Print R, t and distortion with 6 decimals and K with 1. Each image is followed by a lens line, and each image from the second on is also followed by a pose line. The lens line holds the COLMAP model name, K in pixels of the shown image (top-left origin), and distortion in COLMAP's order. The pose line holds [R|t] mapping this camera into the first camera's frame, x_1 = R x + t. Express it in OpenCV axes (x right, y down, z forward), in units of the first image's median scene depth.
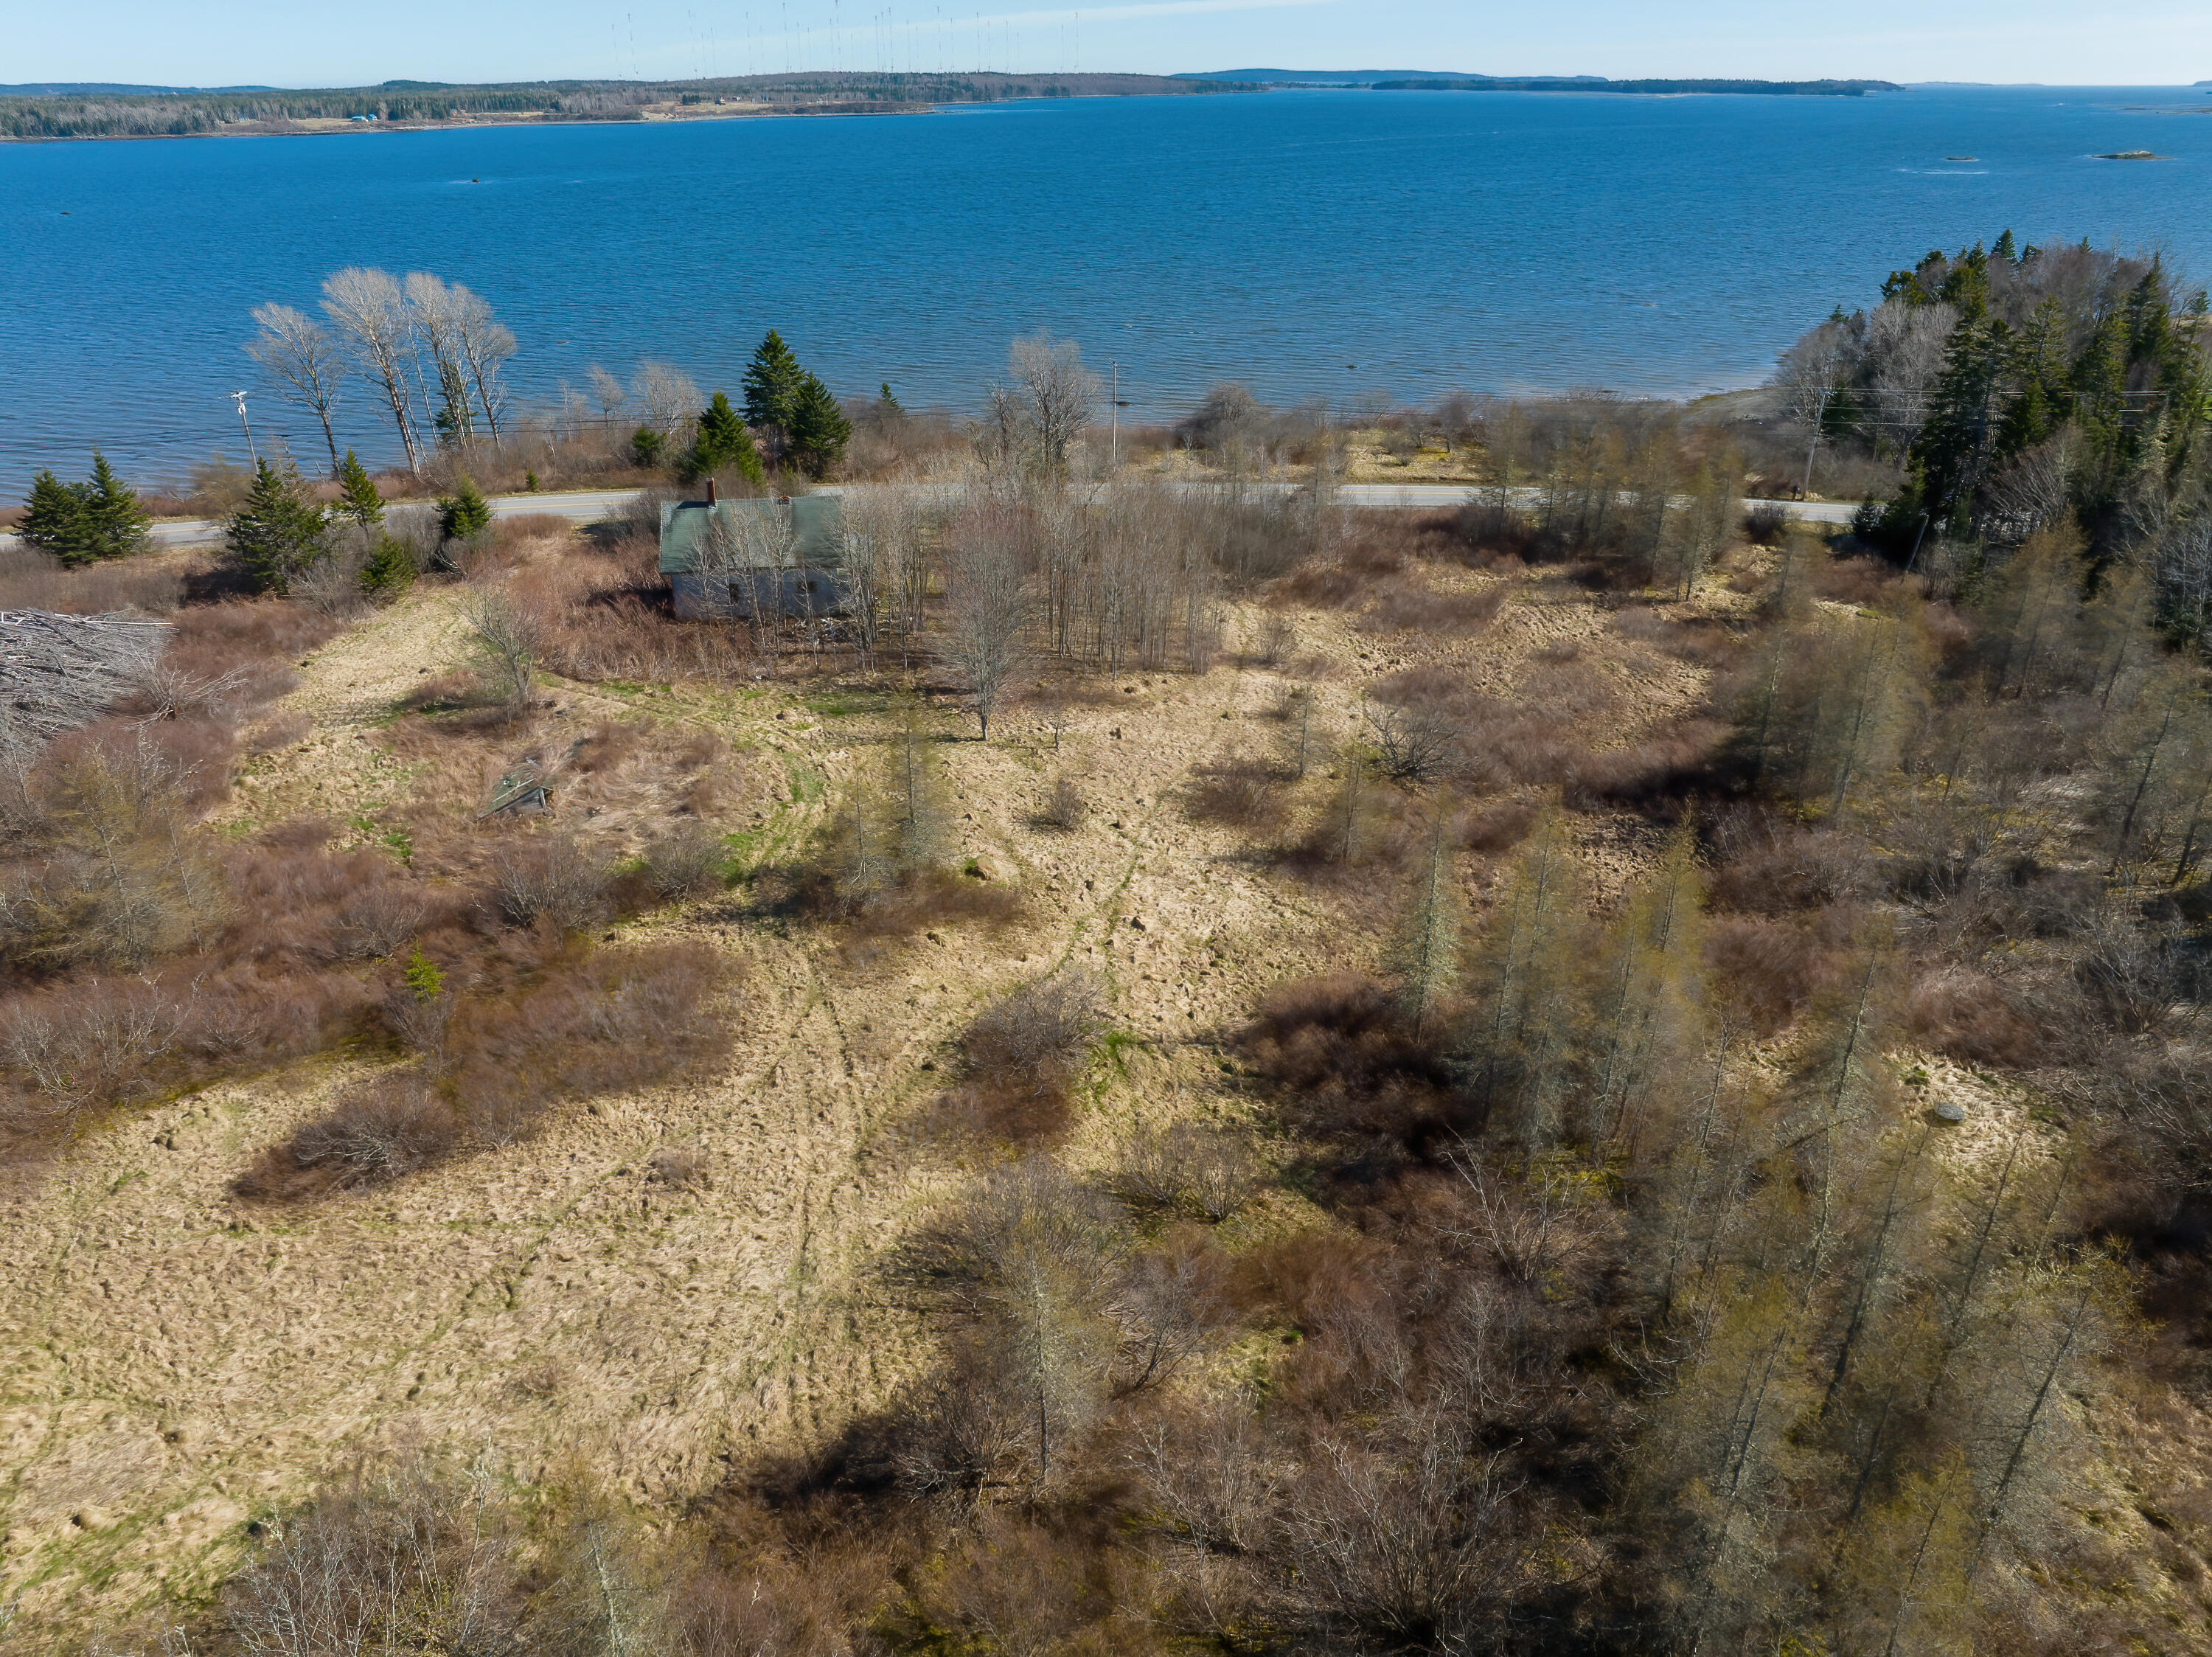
lens RADIAL K [[1558.0, 0, 1109.1], [0, 1558.0, 825.0], [0, 0, 1]] dist [-0.037967, -0.006403]
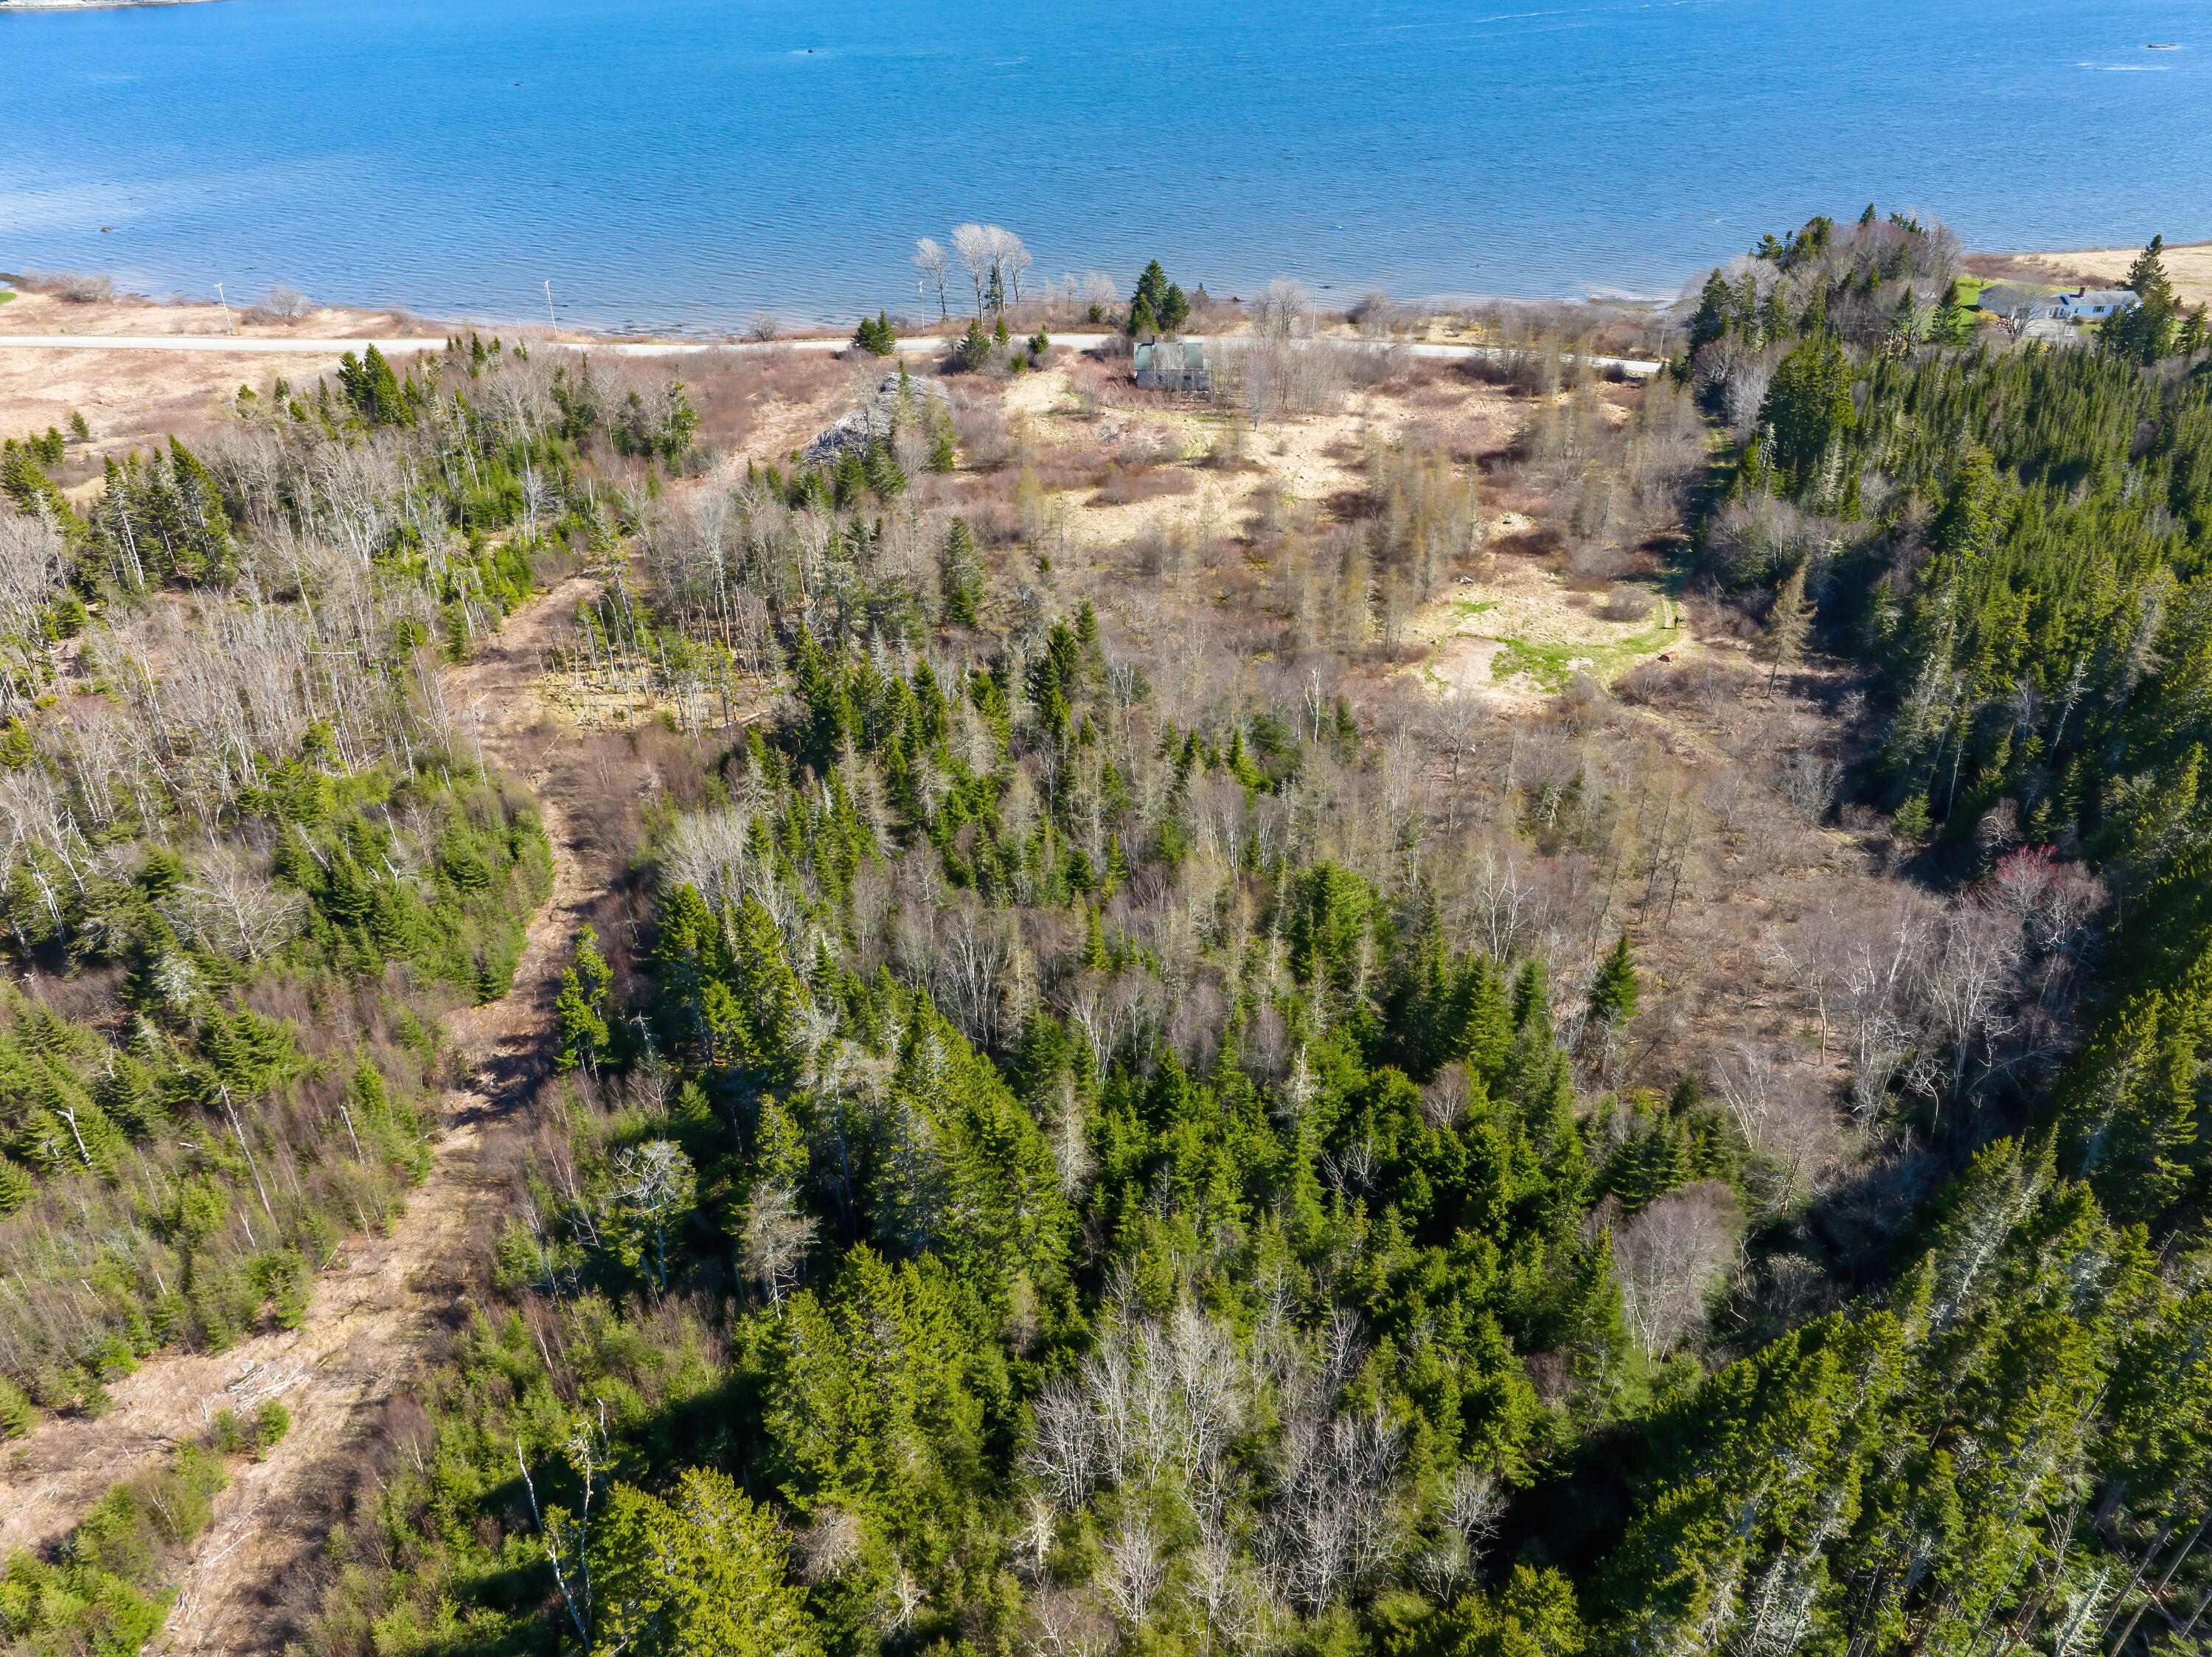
lens RADIAL K [[1558.0, 0, 1104.3], [0, 1558.0, 836.3], [0, 0, 1]] dist [-0.037967, -0.006403]
pose [[0.990010, 0.075770, -0.118906, 0.034382], [-0.062832, 0.992051, 0.109024, 0.319453], [0.126222, -0.100464, 0.986902, -1.590835]]
